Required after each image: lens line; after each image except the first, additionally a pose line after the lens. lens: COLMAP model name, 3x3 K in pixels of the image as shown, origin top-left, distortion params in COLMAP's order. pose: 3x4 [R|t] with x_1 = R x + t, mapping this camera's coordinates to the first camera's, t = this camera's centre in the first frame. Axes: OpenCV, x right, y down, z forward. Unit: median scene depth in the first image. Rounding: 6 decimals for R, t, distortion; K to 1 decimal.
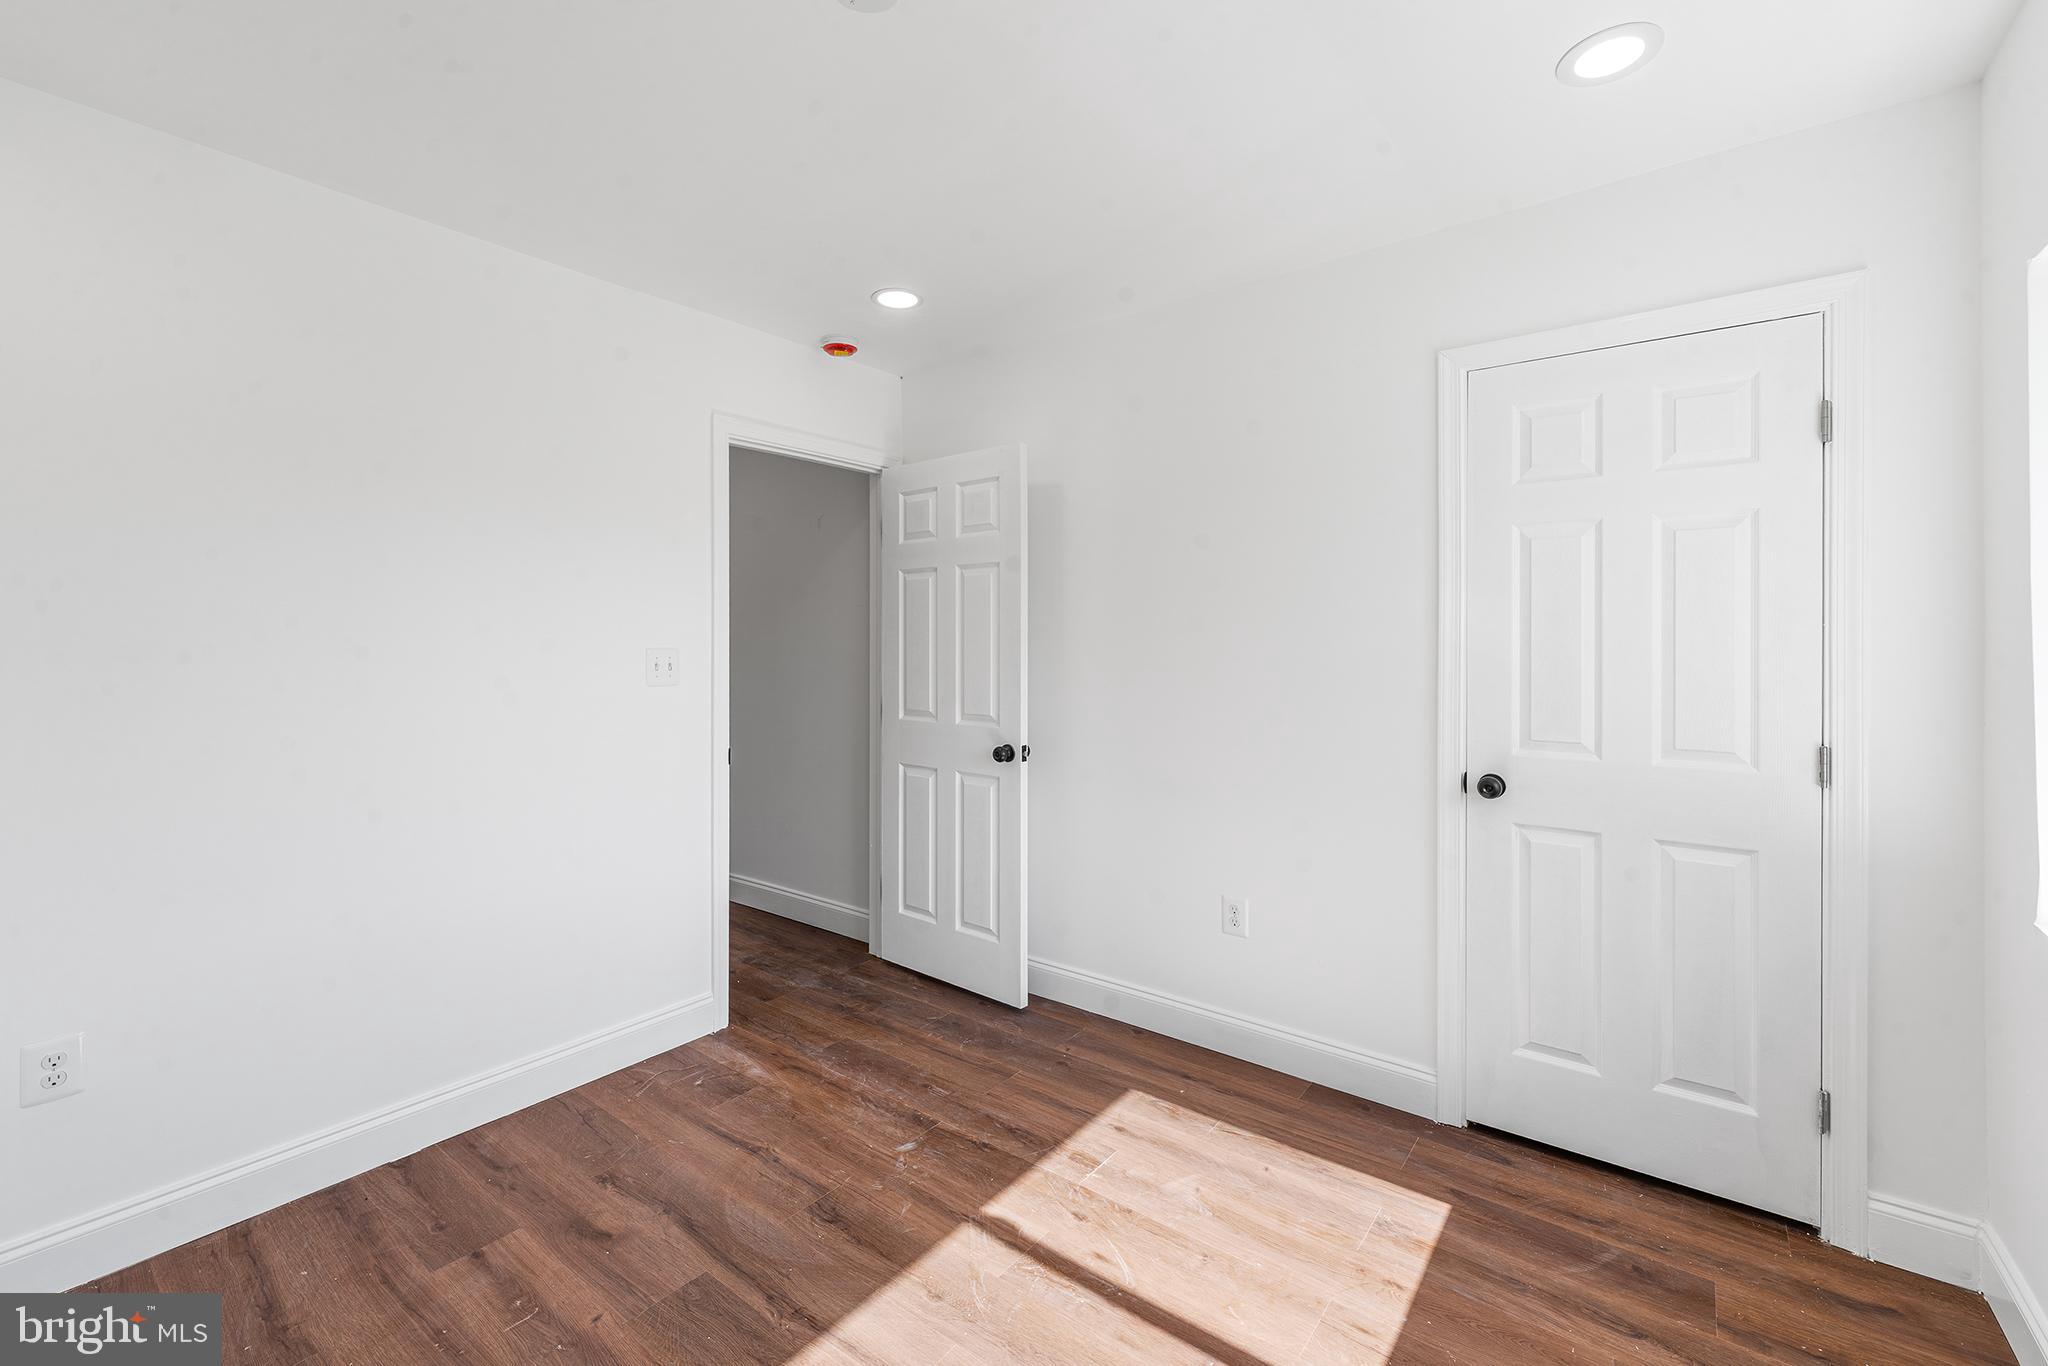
lens RADIAL K [[860.1, 0, 1021.6], [0, 860.1, 641.9], [0, 0, 1]] dist [0.001020, 0.000239]
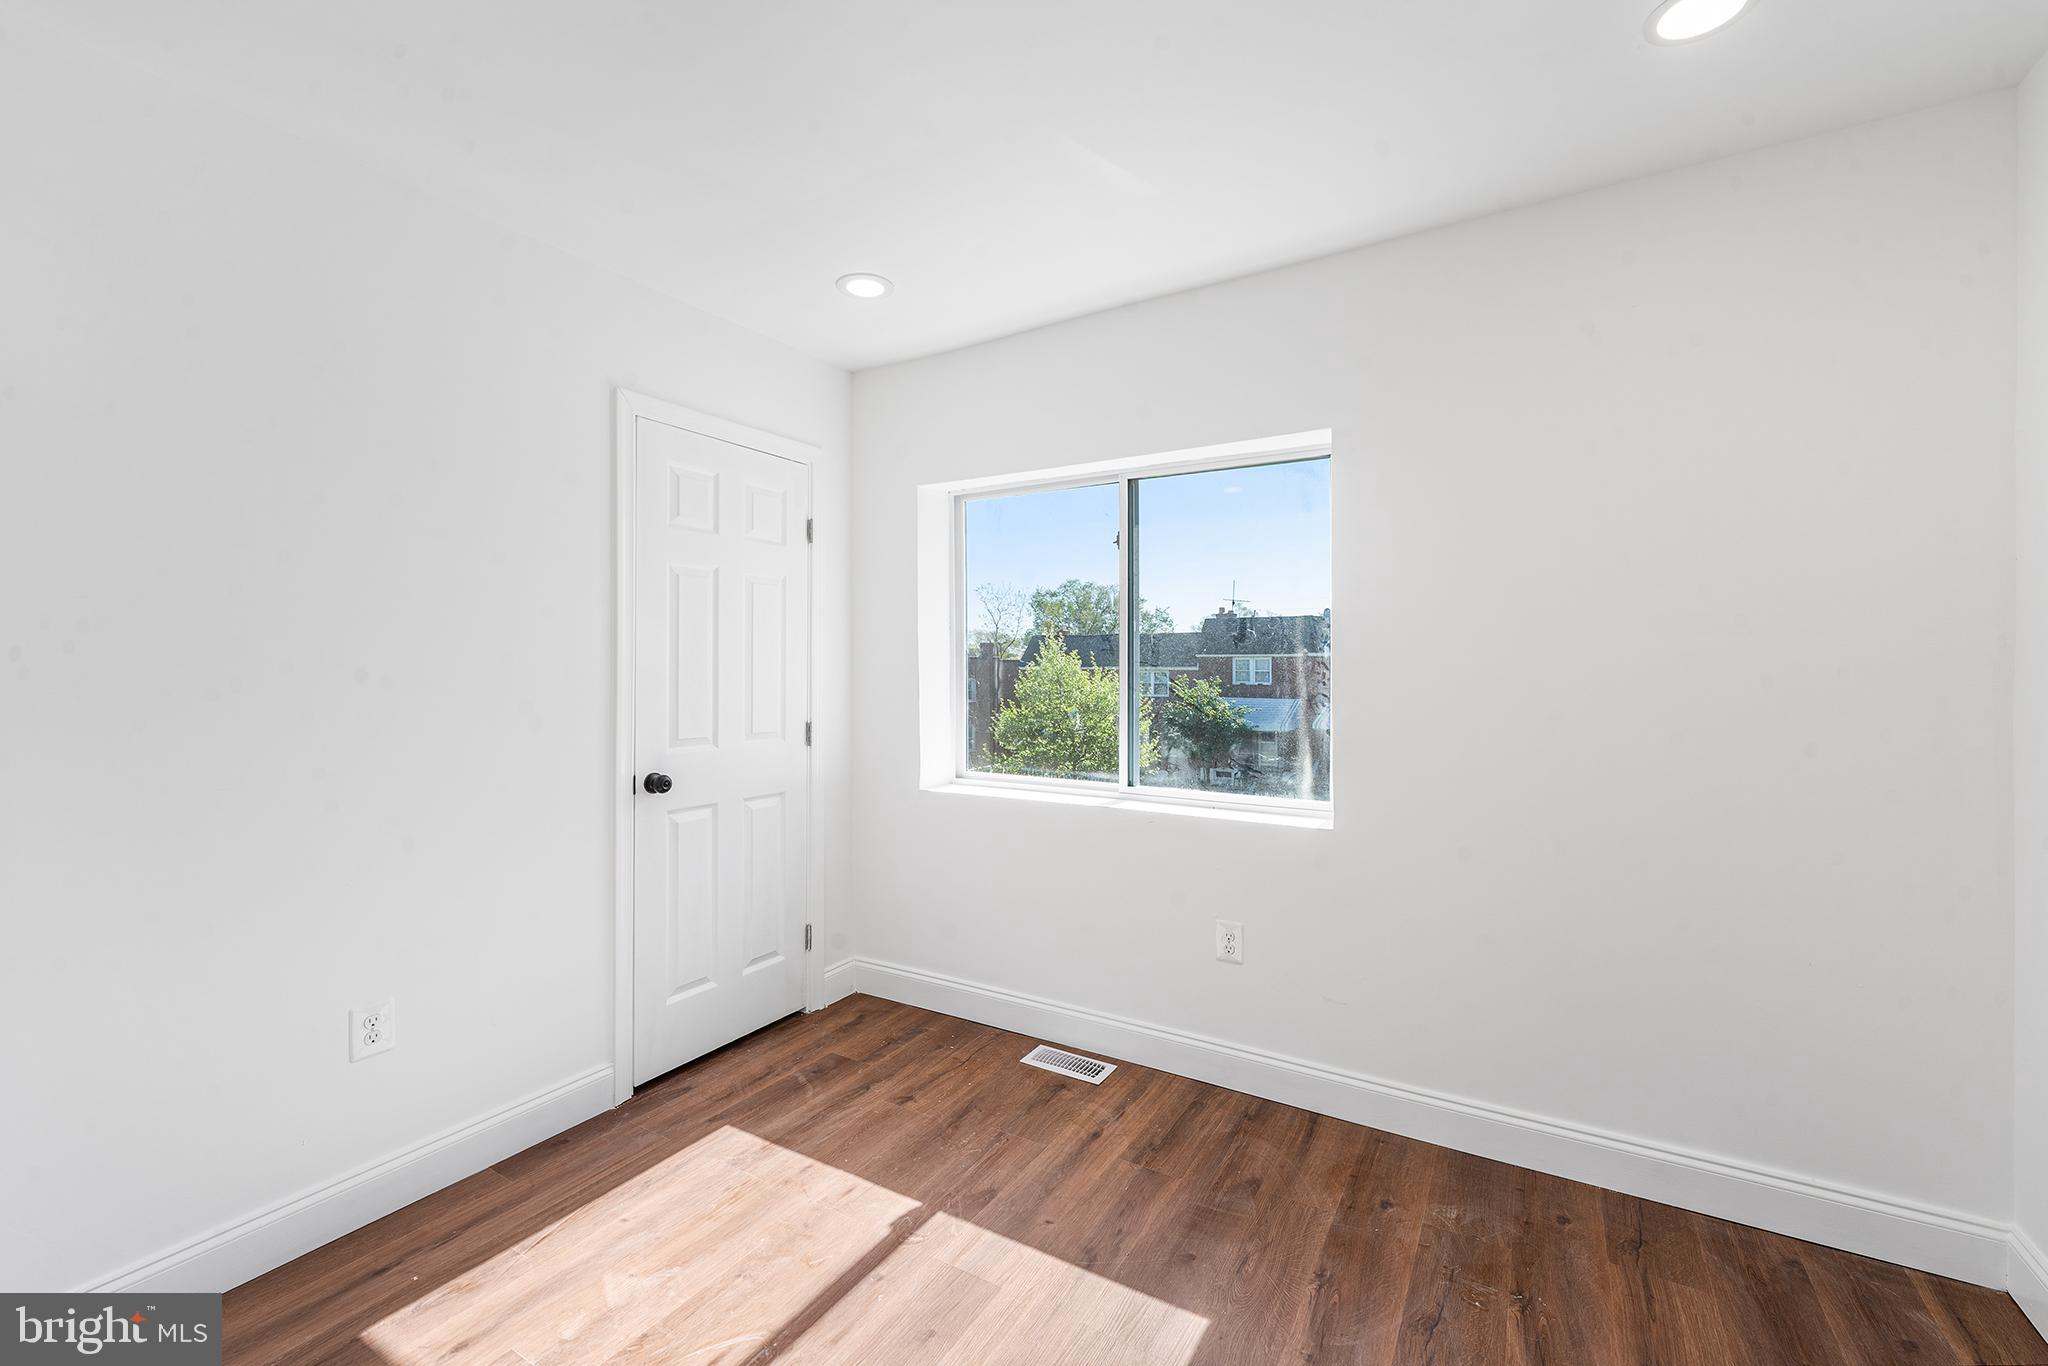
lens RADIAL K [[839.1, 0, 1035.3], [0, 839.1, 666.9], [0, 0, 1]] dist [0.001136, 0.000437]
pose [[-0.124666, 0.000637, 0.992199, -0.698044], [-0.004556, 0.999989, -0.001215, 0.011513], [-0.992188, -0.004672, -0.124662, 0.696339]]
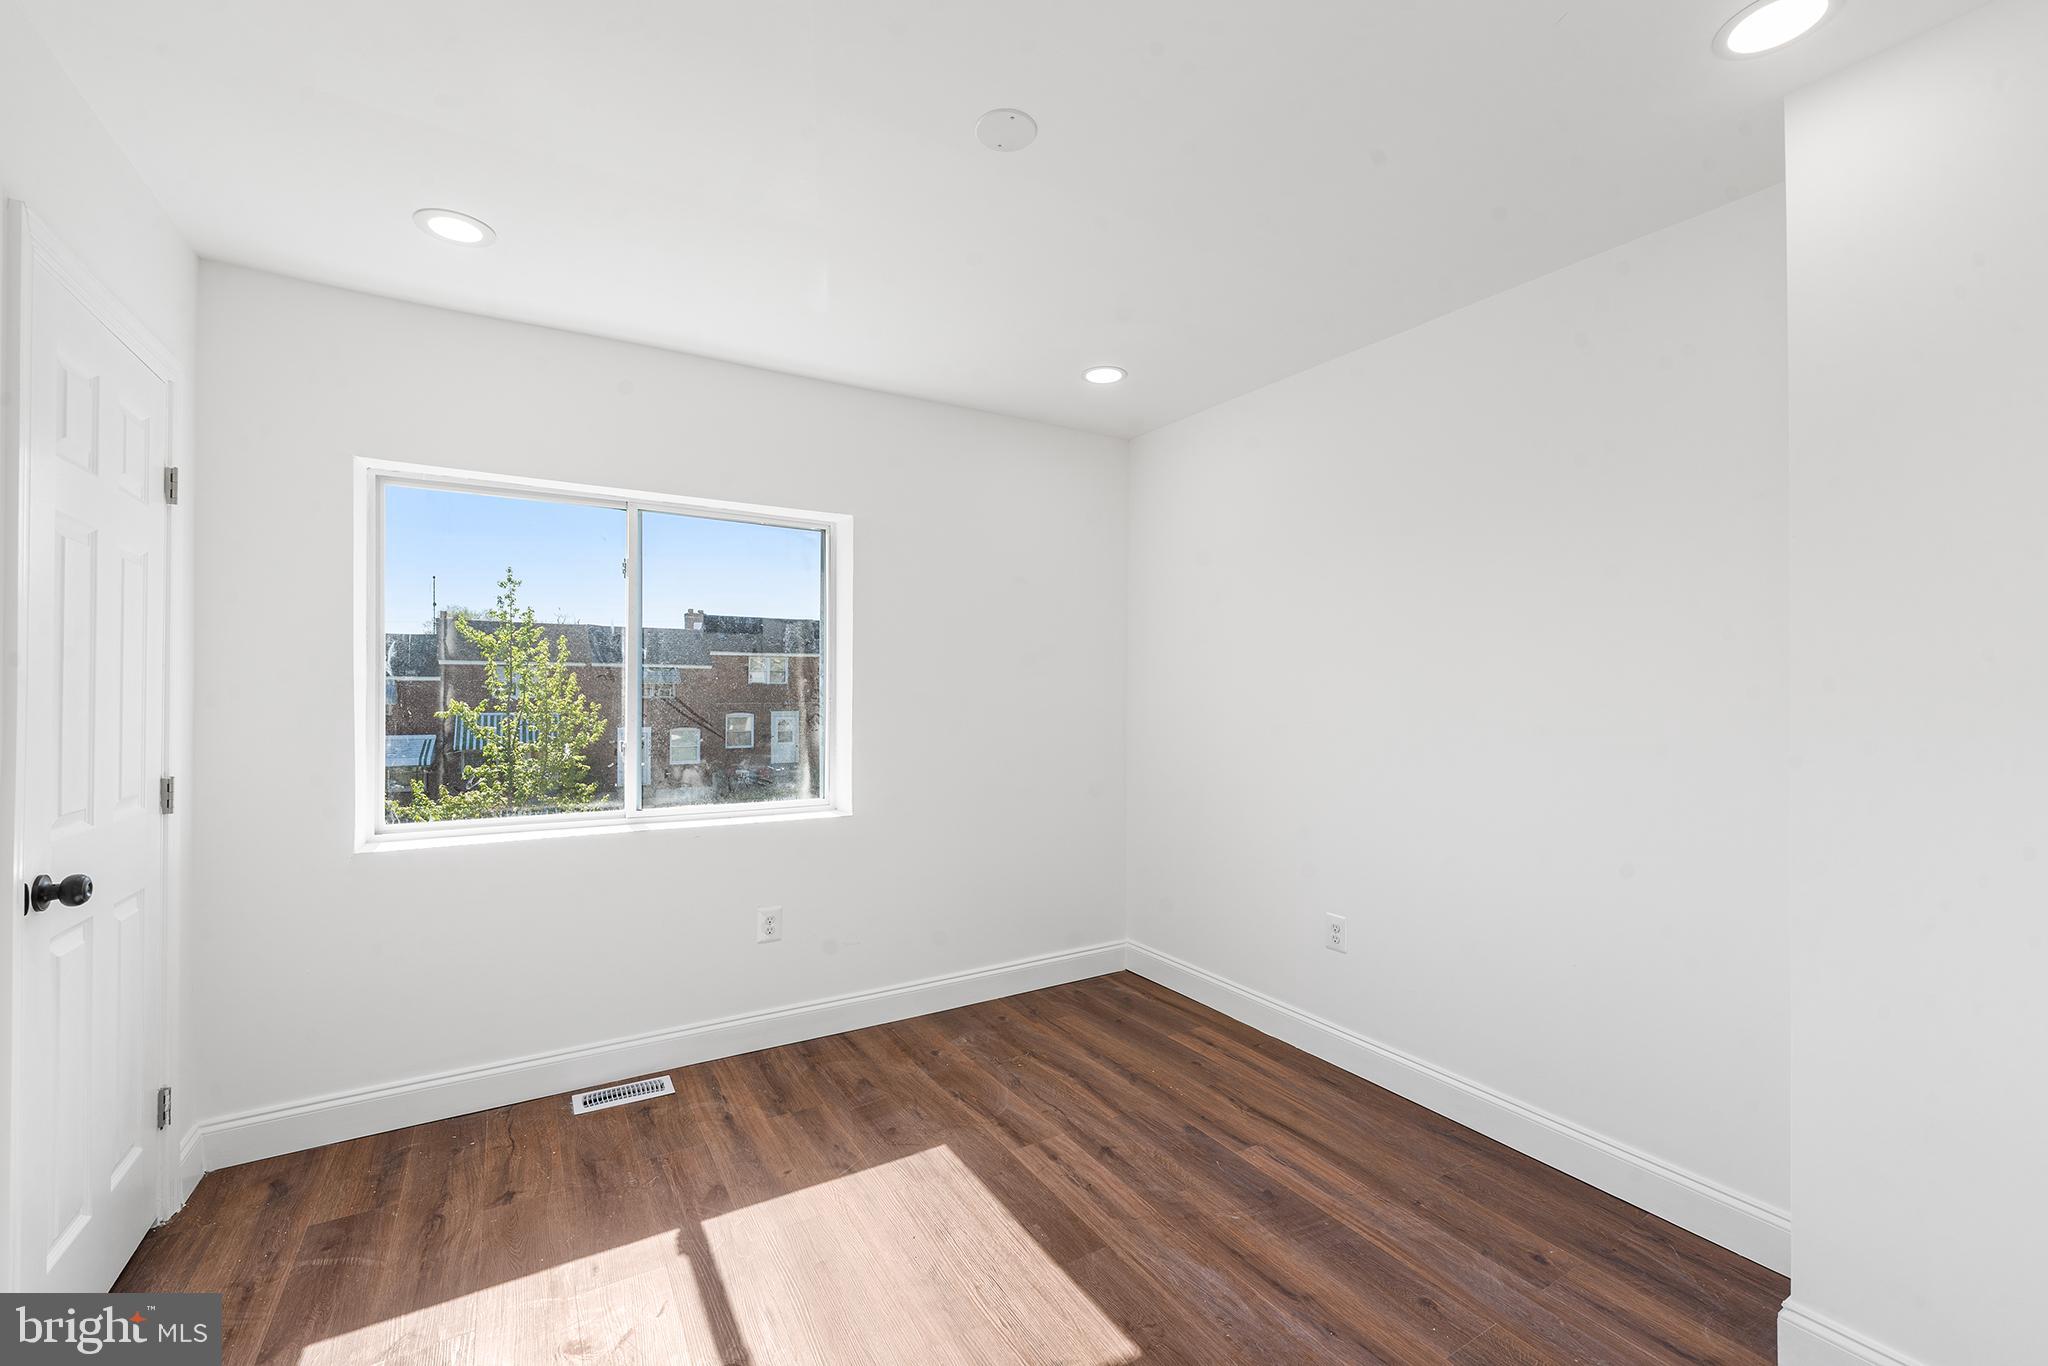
lens RADIAL K [[831.4, 0, 1024.0], [0, 831.4, 683.0], [0, 0, 1]] dist [0.000088, -0.000116]
pose [[-0.935201, 0.002865, 0.354105, -0.440385], [-0.002892, 0.999872, -0.015728, 0.011922], [-0.354104, -0.015733, -0.935074, 1.471595]]
